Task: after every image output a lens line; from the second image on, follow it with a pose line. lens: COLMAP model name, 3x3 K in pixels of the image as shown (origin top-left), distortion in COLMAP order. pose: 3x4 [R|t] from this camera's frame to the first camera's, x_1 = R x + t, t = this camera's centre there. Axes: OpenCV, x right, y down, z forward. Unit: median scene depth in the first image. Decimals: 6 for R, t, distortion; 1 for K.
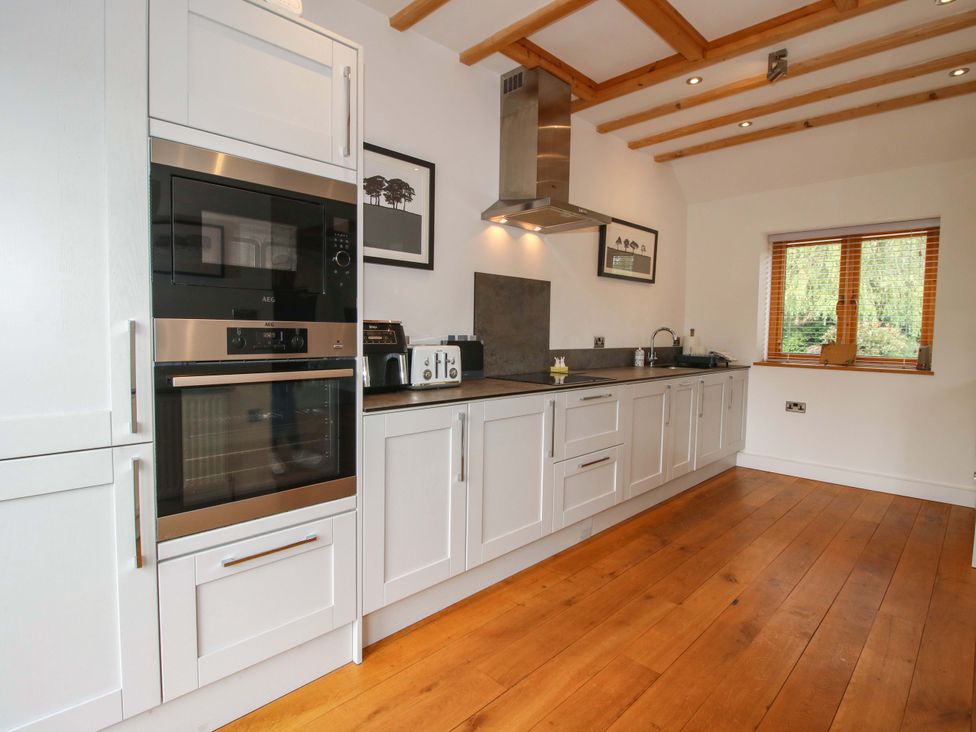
lens RADIAL K [[511.1, 0, 484.9], [0, 511.1, 361.8], [0, 0, 1]] dist [0.000963, -0.014562]
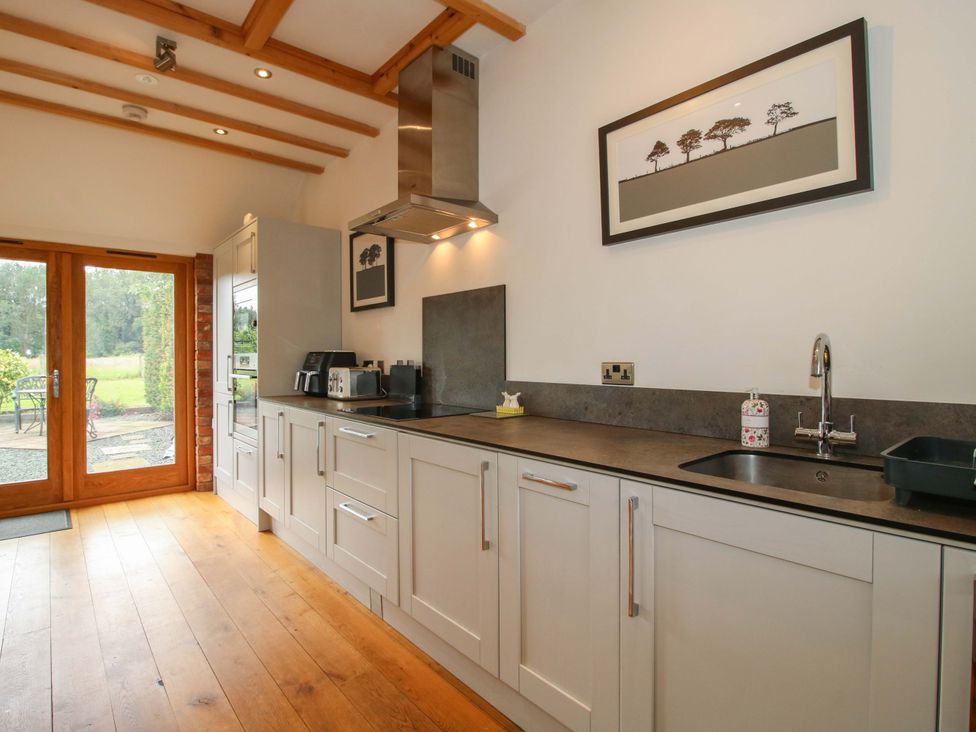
lens RADIAL K [[511.1, 0, 484.9], [0, 511.1, 361.8], [0, 0, 1]] dist [0.000963, -0.014562]
pose [[-0.085144, -0.004870, -0.996357, 0.820593], [-0.058379, 0.998295, 0.000109, -0.047231], [0.994657, 0.058175, -0.085283, 1.017981]]
